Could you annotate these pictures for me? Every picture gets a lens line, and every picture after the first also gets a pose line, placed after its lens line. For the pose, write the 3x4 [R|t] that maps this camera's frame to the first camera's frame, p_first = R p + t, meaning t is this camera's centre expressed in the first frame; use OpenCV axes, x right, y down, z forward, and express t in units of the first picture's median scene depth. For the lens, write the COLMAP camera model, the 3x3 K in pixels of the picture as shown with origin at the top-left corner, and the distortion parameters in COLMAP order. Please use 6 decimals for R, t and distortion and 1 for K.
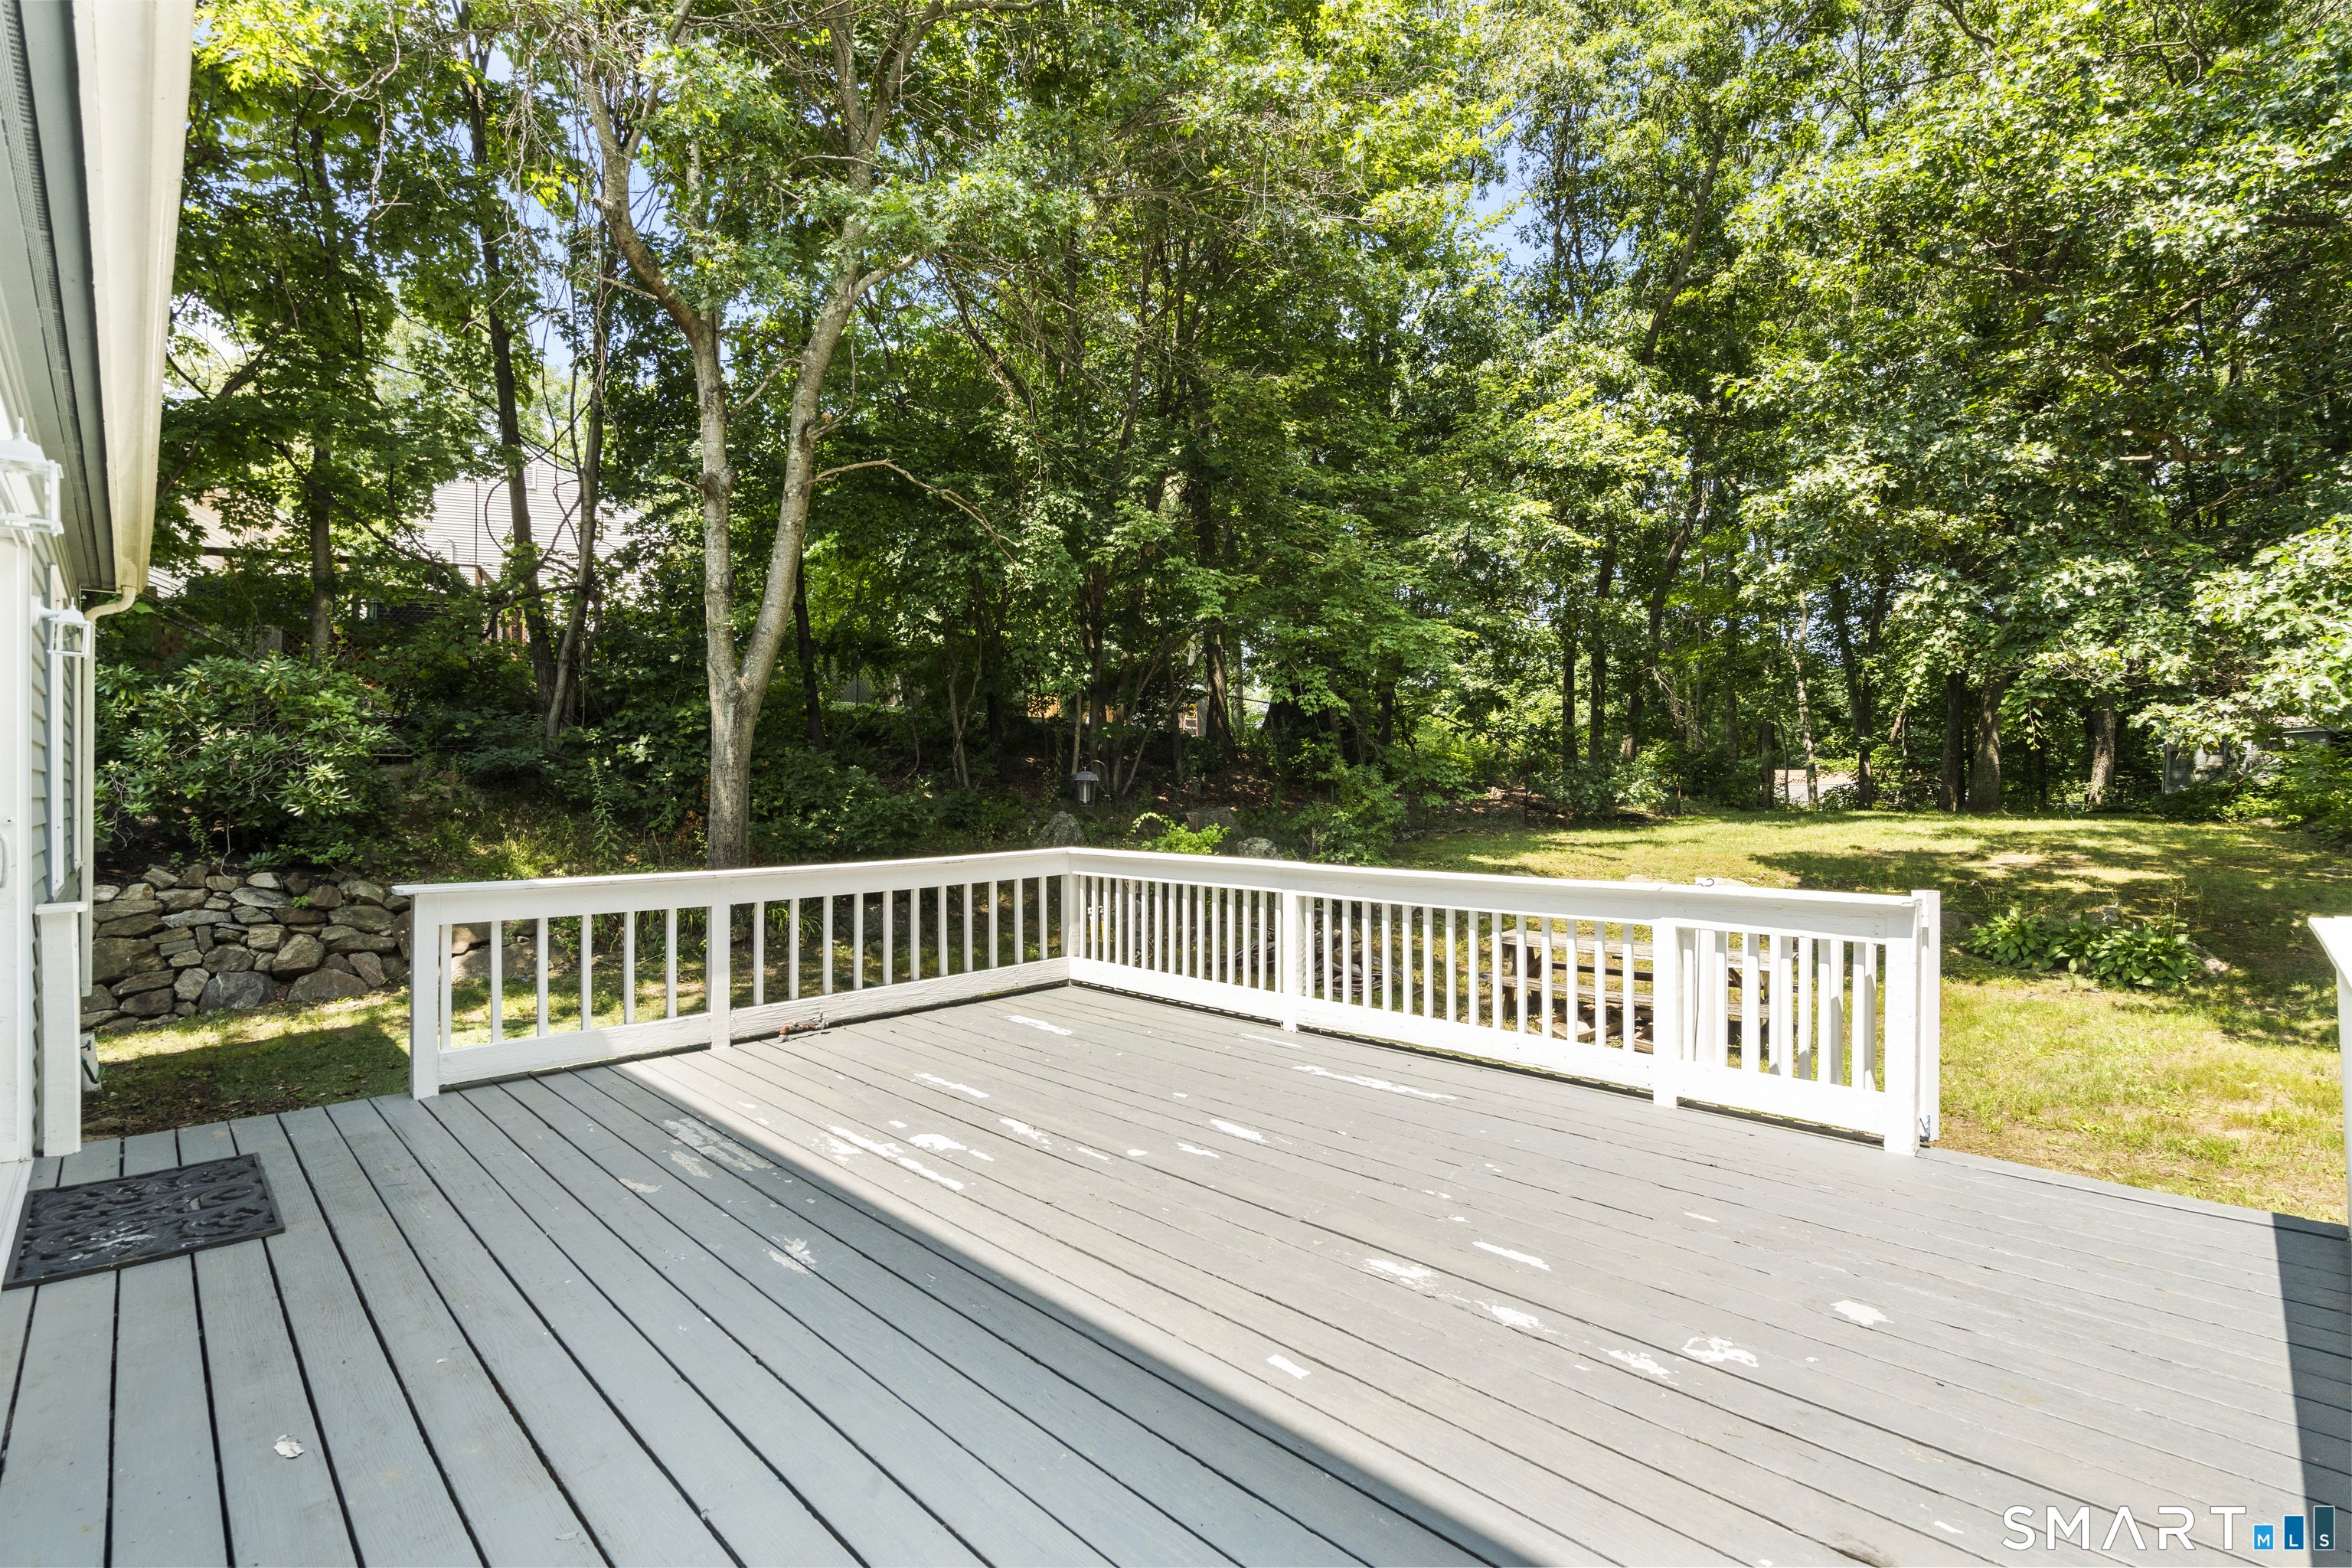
lens RADIAL K [[1048.1, 0, 1170.9], [0, 1048.1, 789.1], [0, 0, 1]] dist [-0.001393, 0.000074]
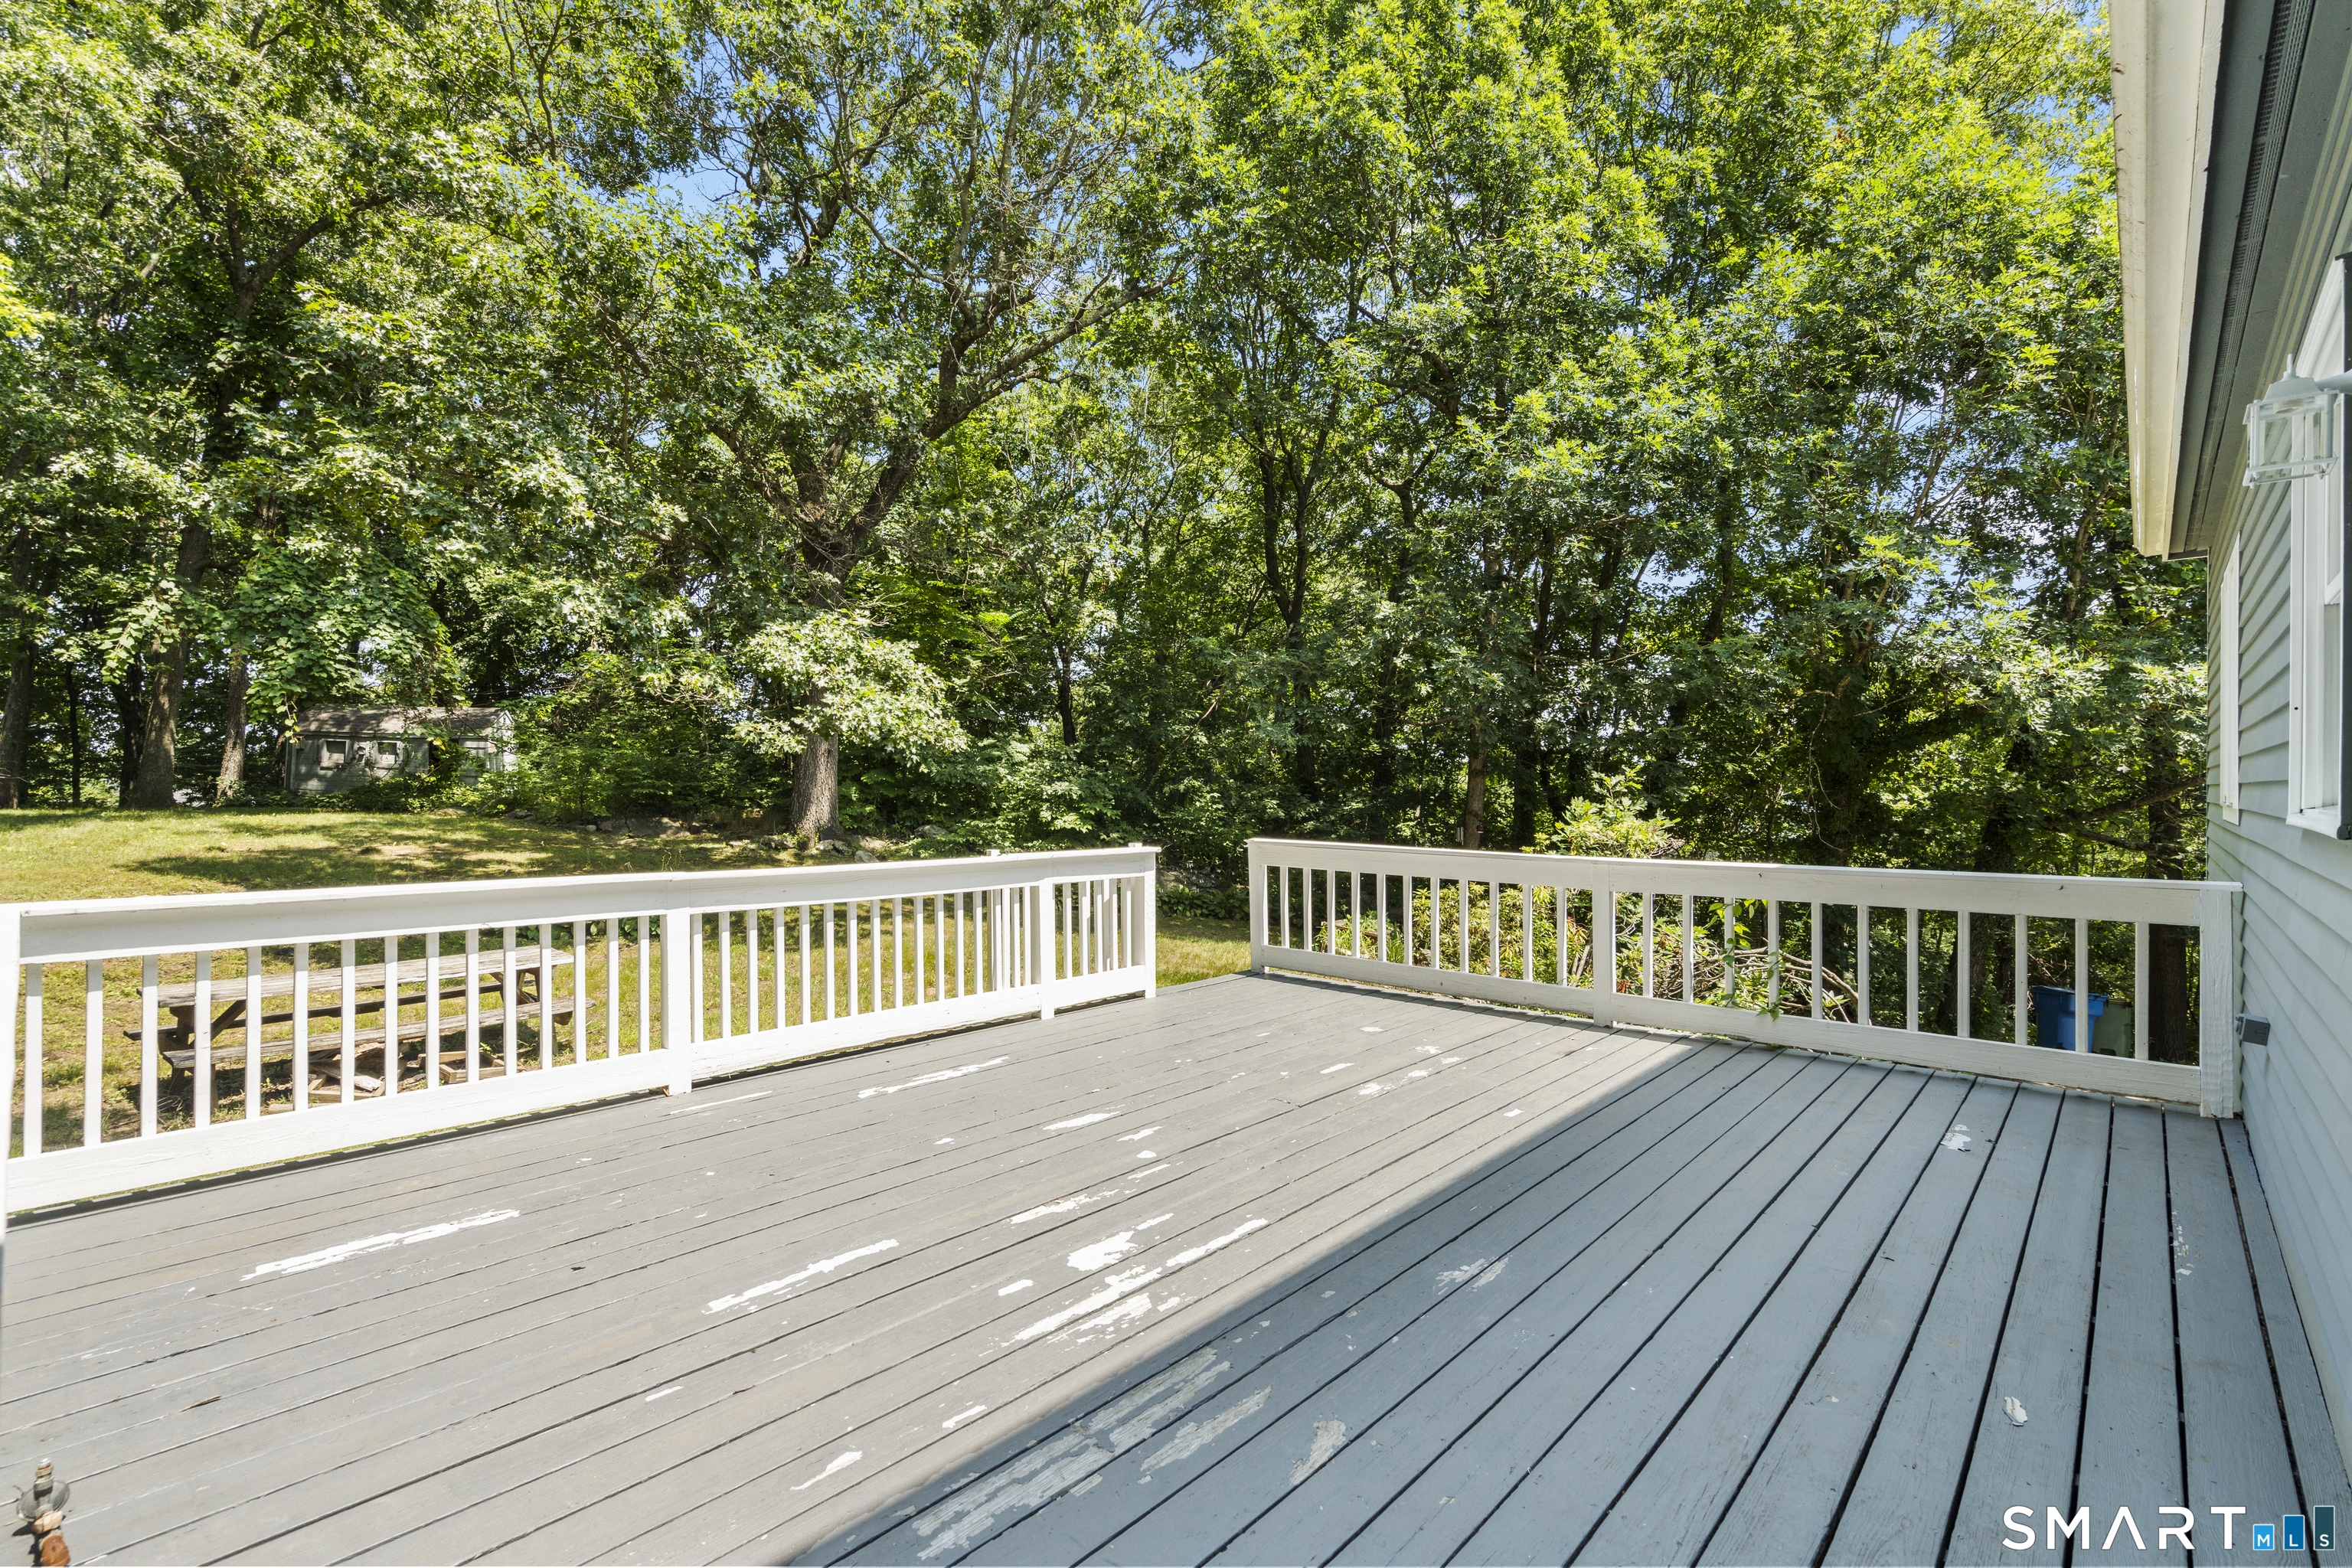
lens RADIAL K [[1048.1, 0, 1170.9], [0, 1048.1, 789.1], [0, 0, 1]] dist [-0.001393, 0.000074]
pose [[-0.044203, 0.005507, 0.999007, -0.955569], [-0.010487, 0.999927, -0.005976, 0.014852], [-0.998968, -0.010741, -0.044142, 0.977569]]
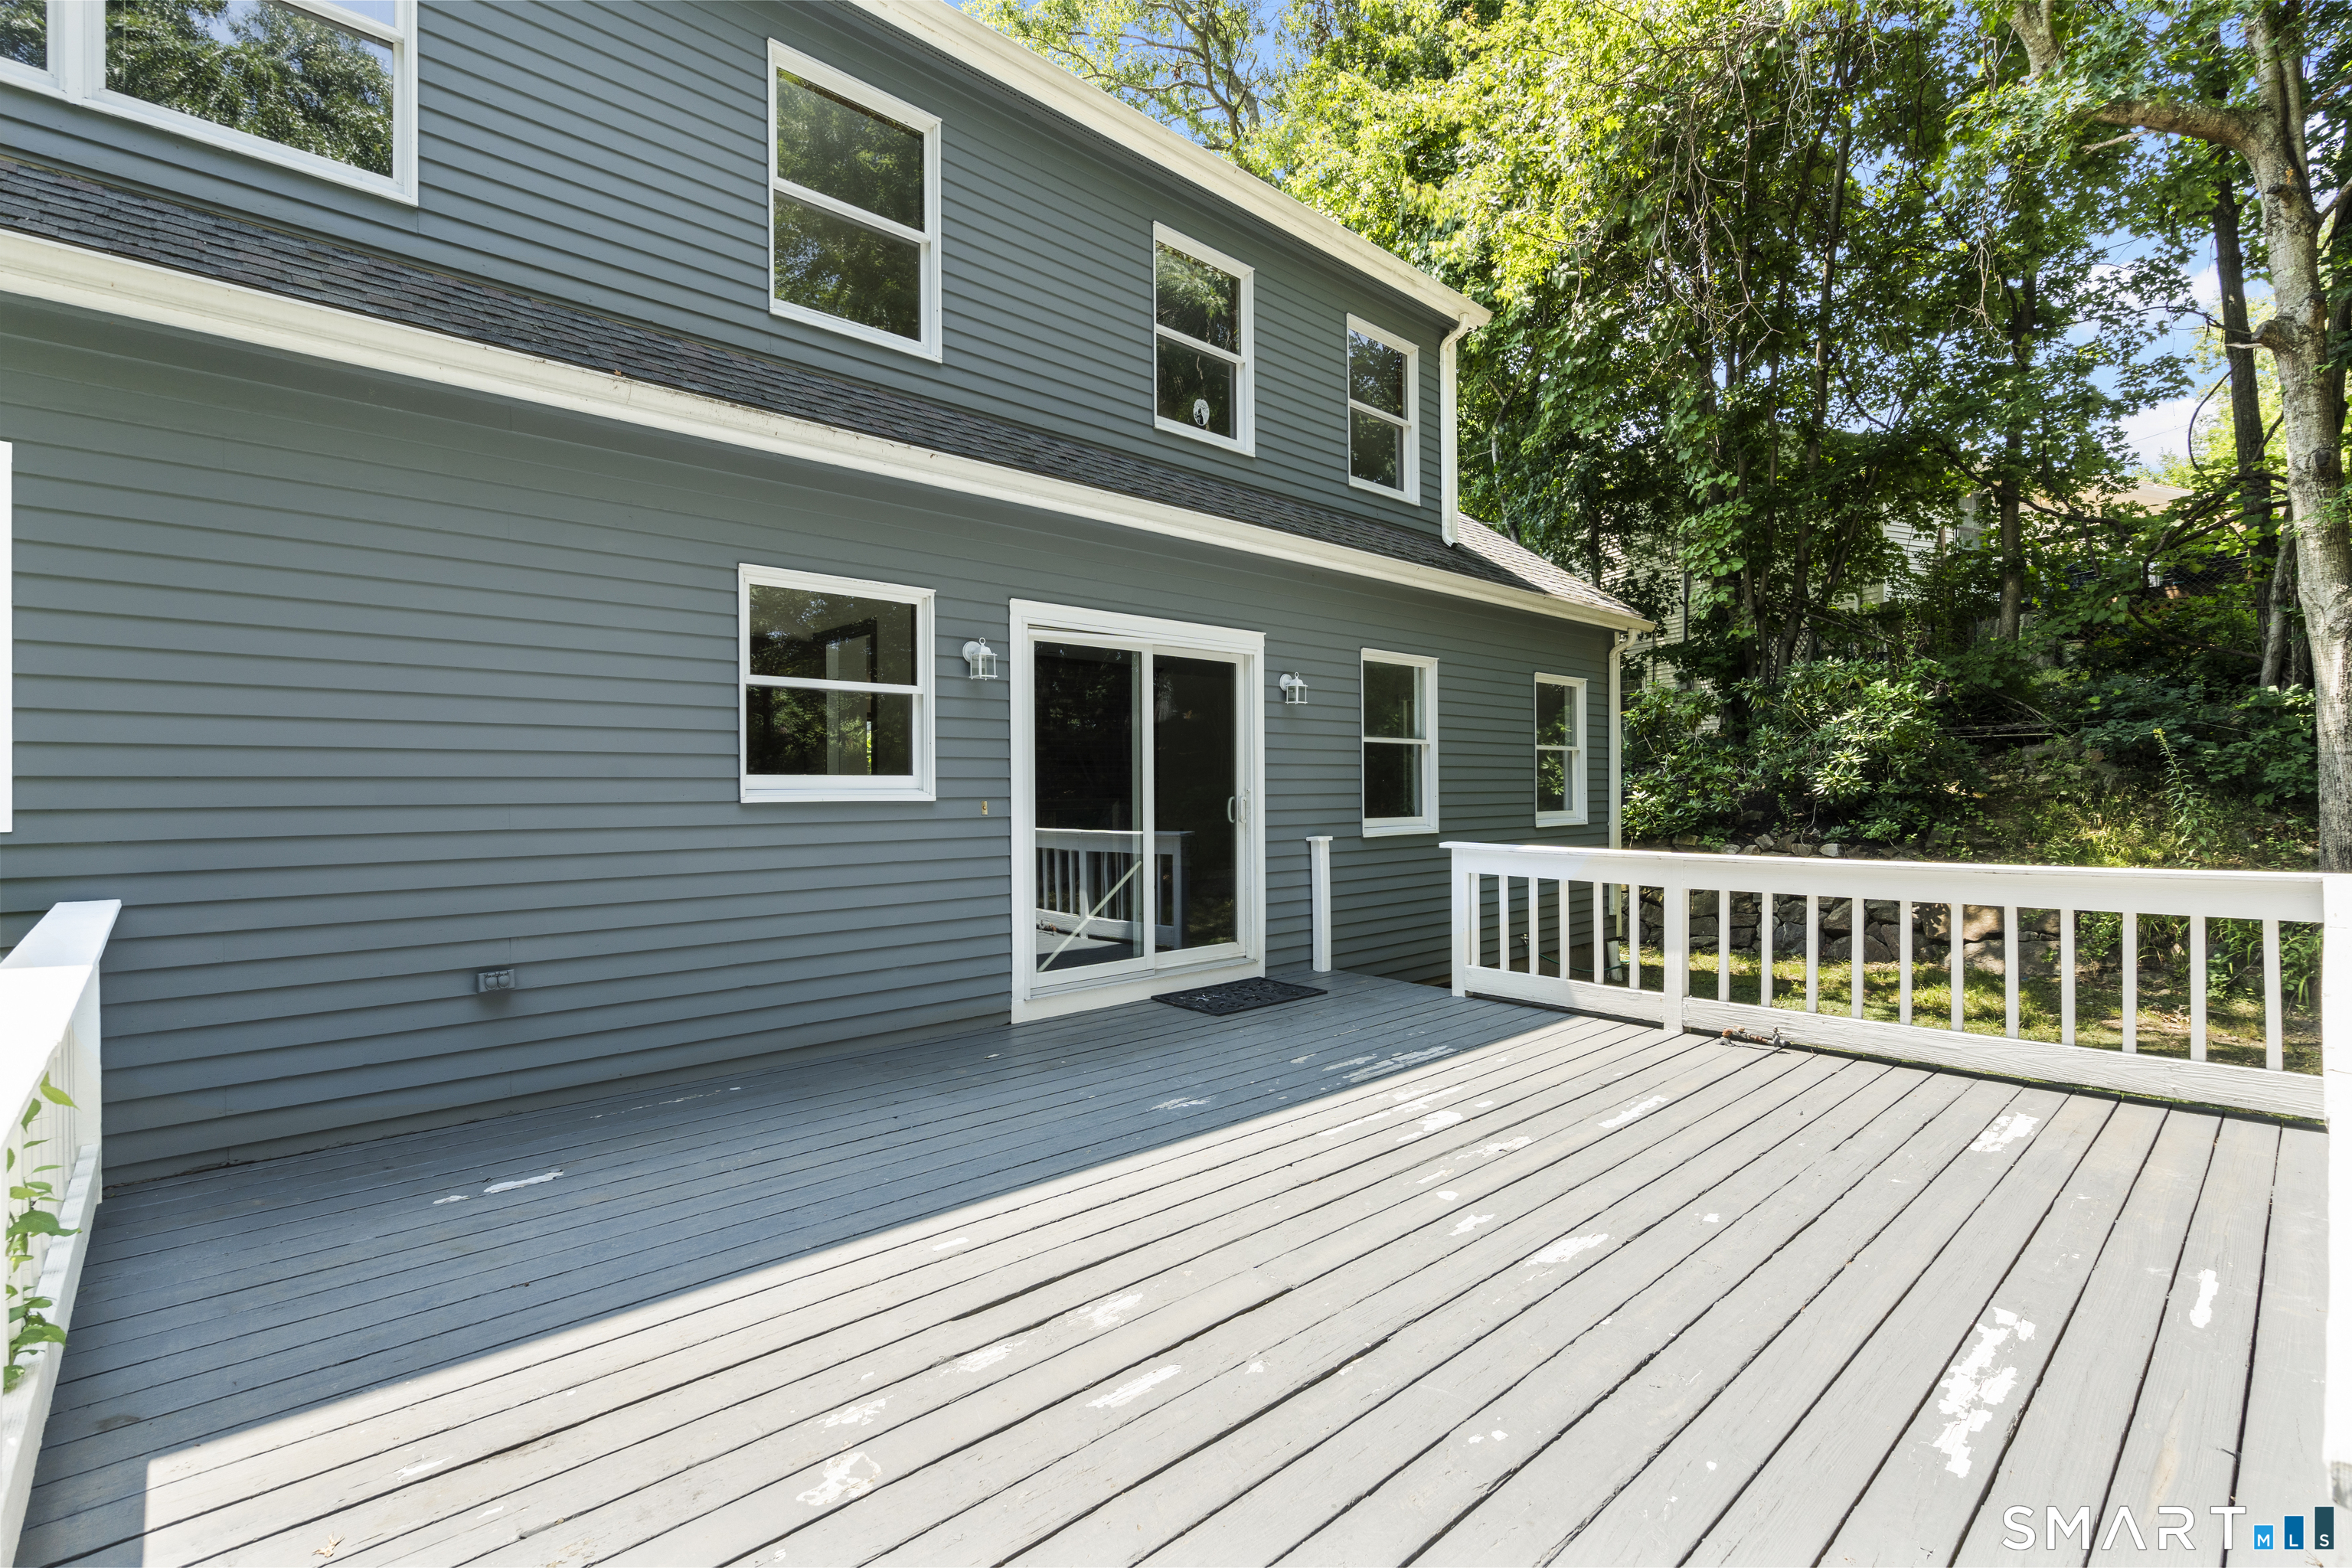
lens RADIAL K [[1048.1, 0, 1170.9], [0, 1048.1, 789.1], [0, 0, 1]] dist [-0.001393, 0.000074]
pose [[-0.038233, 0.008970, -0.999229, 0.788011], [0.018490, 0.999795, 0.008268, 0.003106], [0.999098, -0.018159, -0.038391, 0.775810]]
